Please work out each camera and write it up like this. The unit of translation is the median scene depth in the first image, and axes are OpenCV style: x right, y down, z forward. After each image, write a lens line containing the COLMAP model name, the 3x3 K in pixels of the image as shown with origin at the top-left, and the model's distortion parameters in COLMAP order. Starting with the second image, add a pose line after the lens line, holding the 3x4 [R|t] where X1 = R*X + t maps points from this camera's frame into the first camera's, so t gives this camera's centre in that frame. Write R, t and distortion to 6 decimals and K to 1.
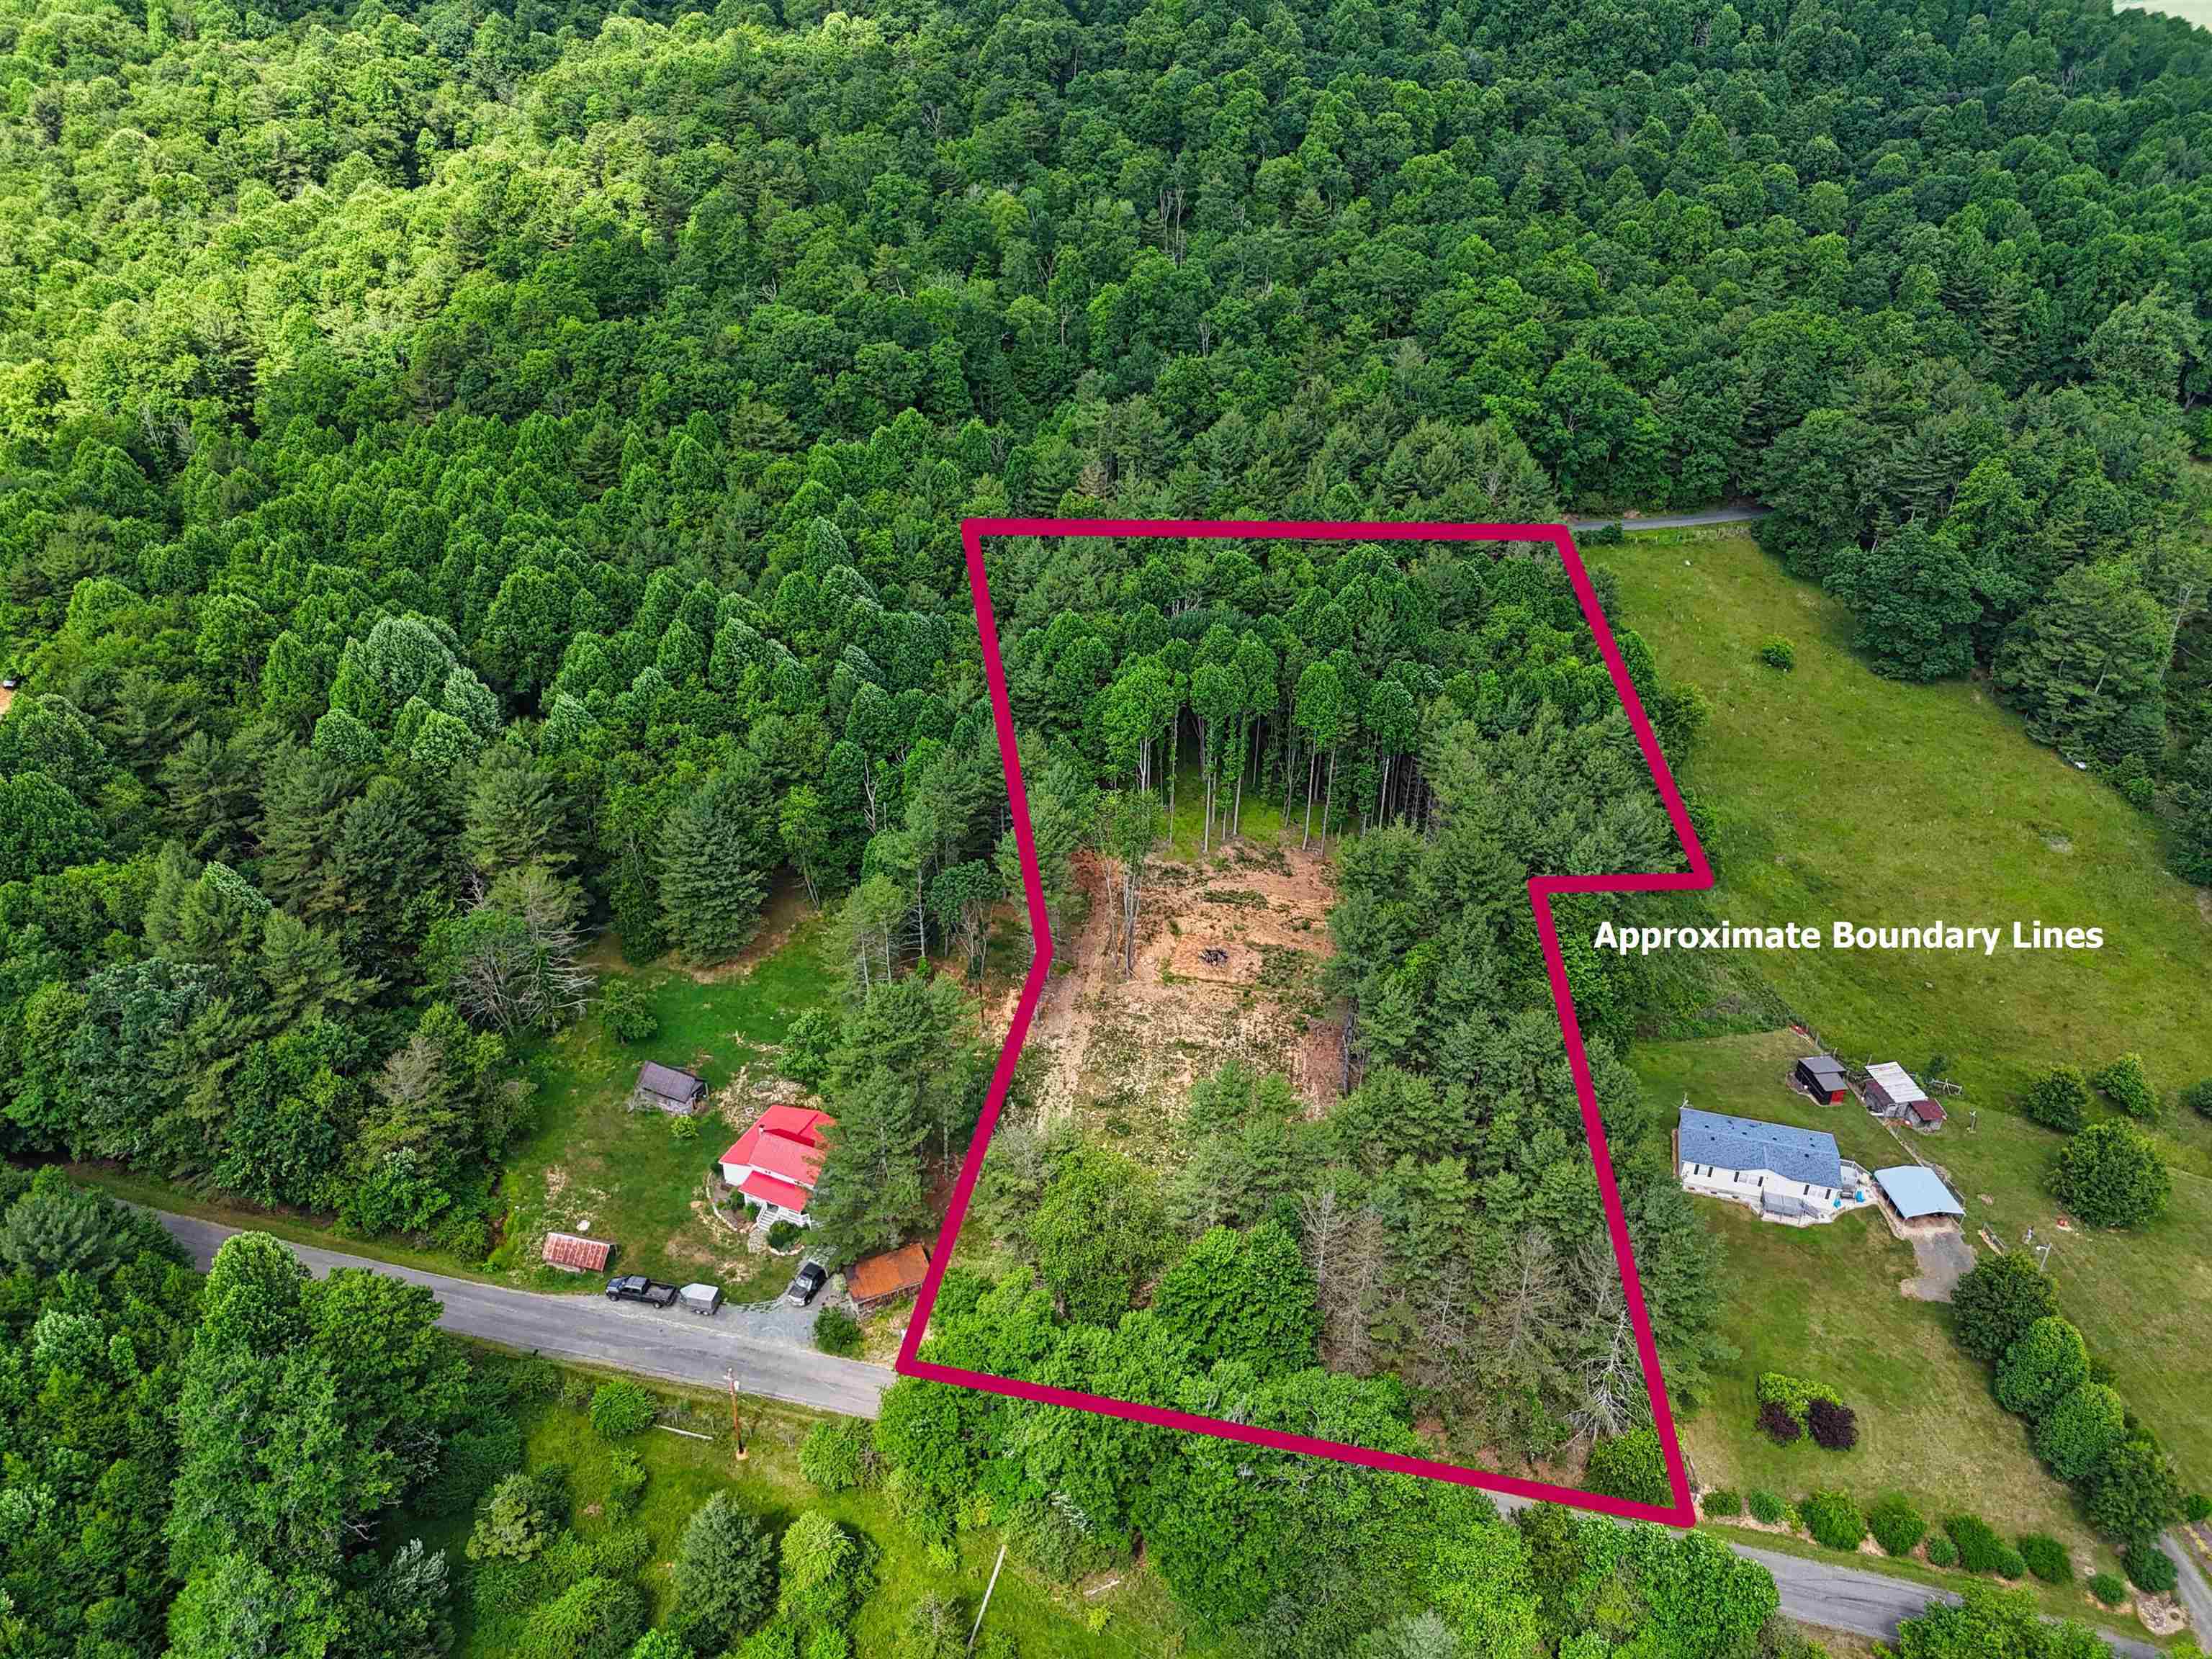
lens RADIAL K [[1617.7, 0, 1111.0], [0, 1617.7, 828.5], [0, 0, 1]] dist [0.055484, -0.049985]
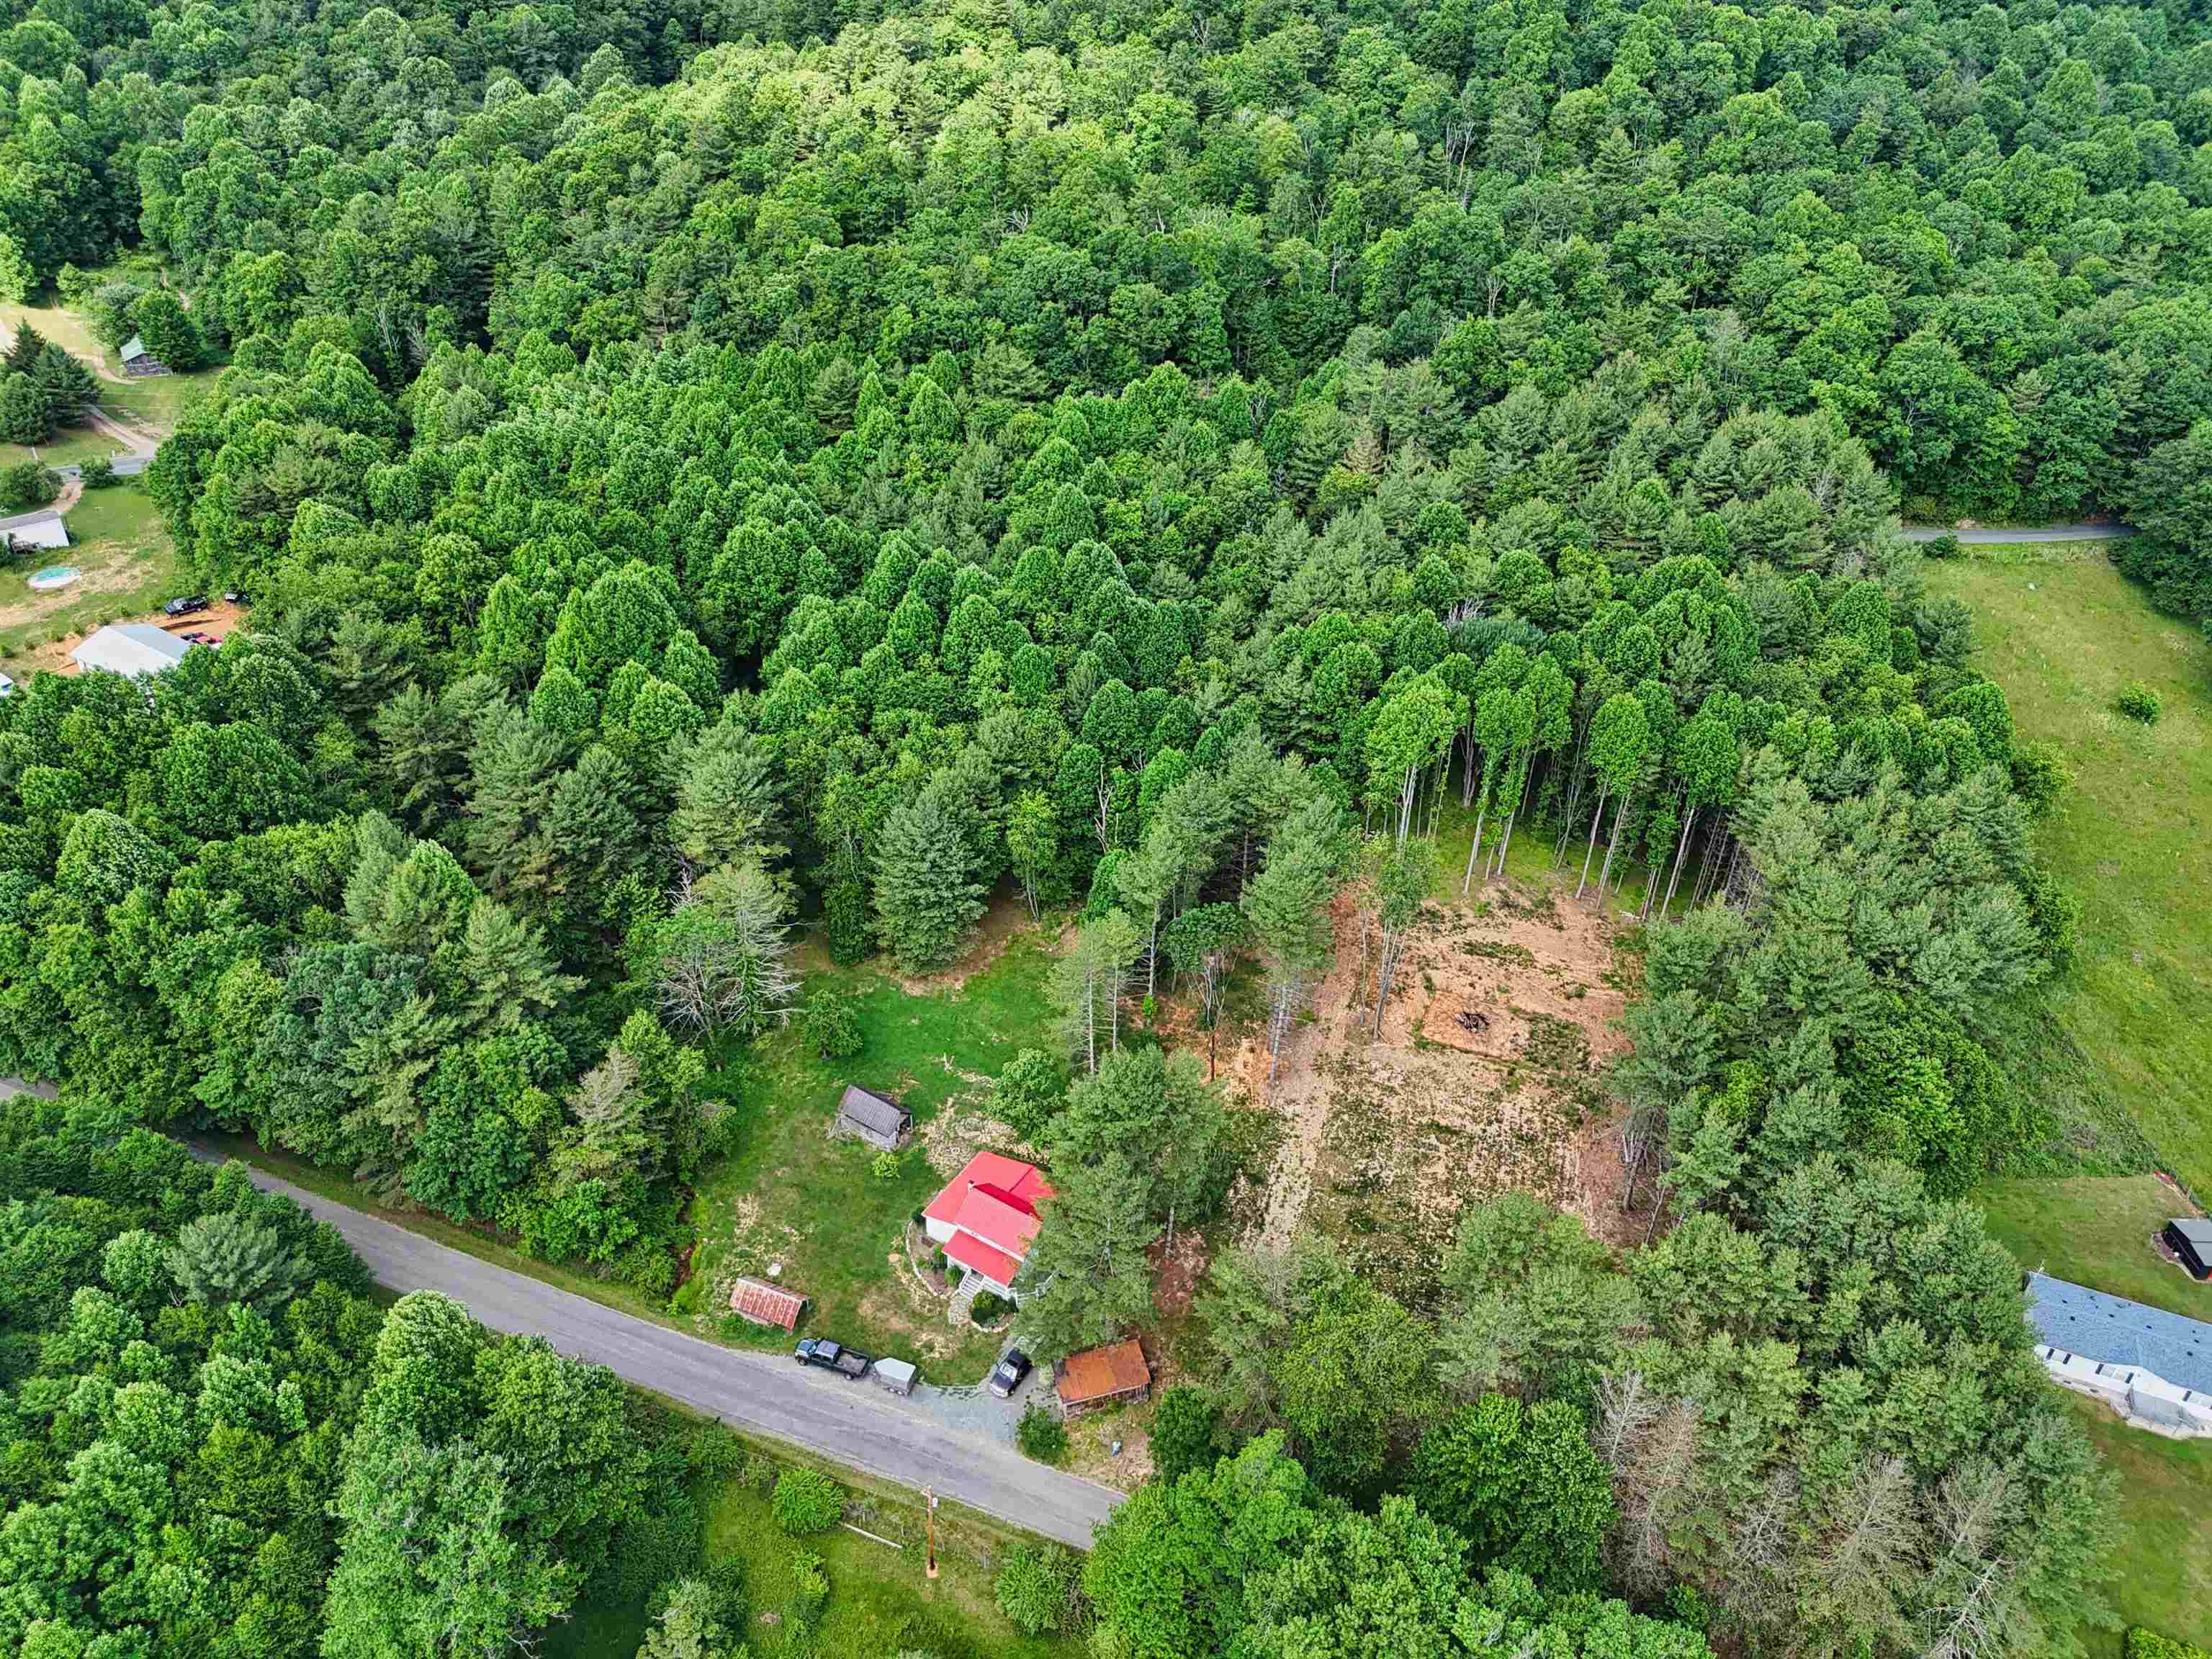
lens RADIAL K [[1617.7, 0, 1108.9], [0, 1617.7, 827.6], [0, 0, 1]] dist [0.055484, -0.049985]
pose [[0.991106, 0.088744, -0.099161, -0.052927], [-0.083664, 0.995015, 0.054272, -0.055247], [0.103483, -0.045493, 0.993590, 0.092794]]
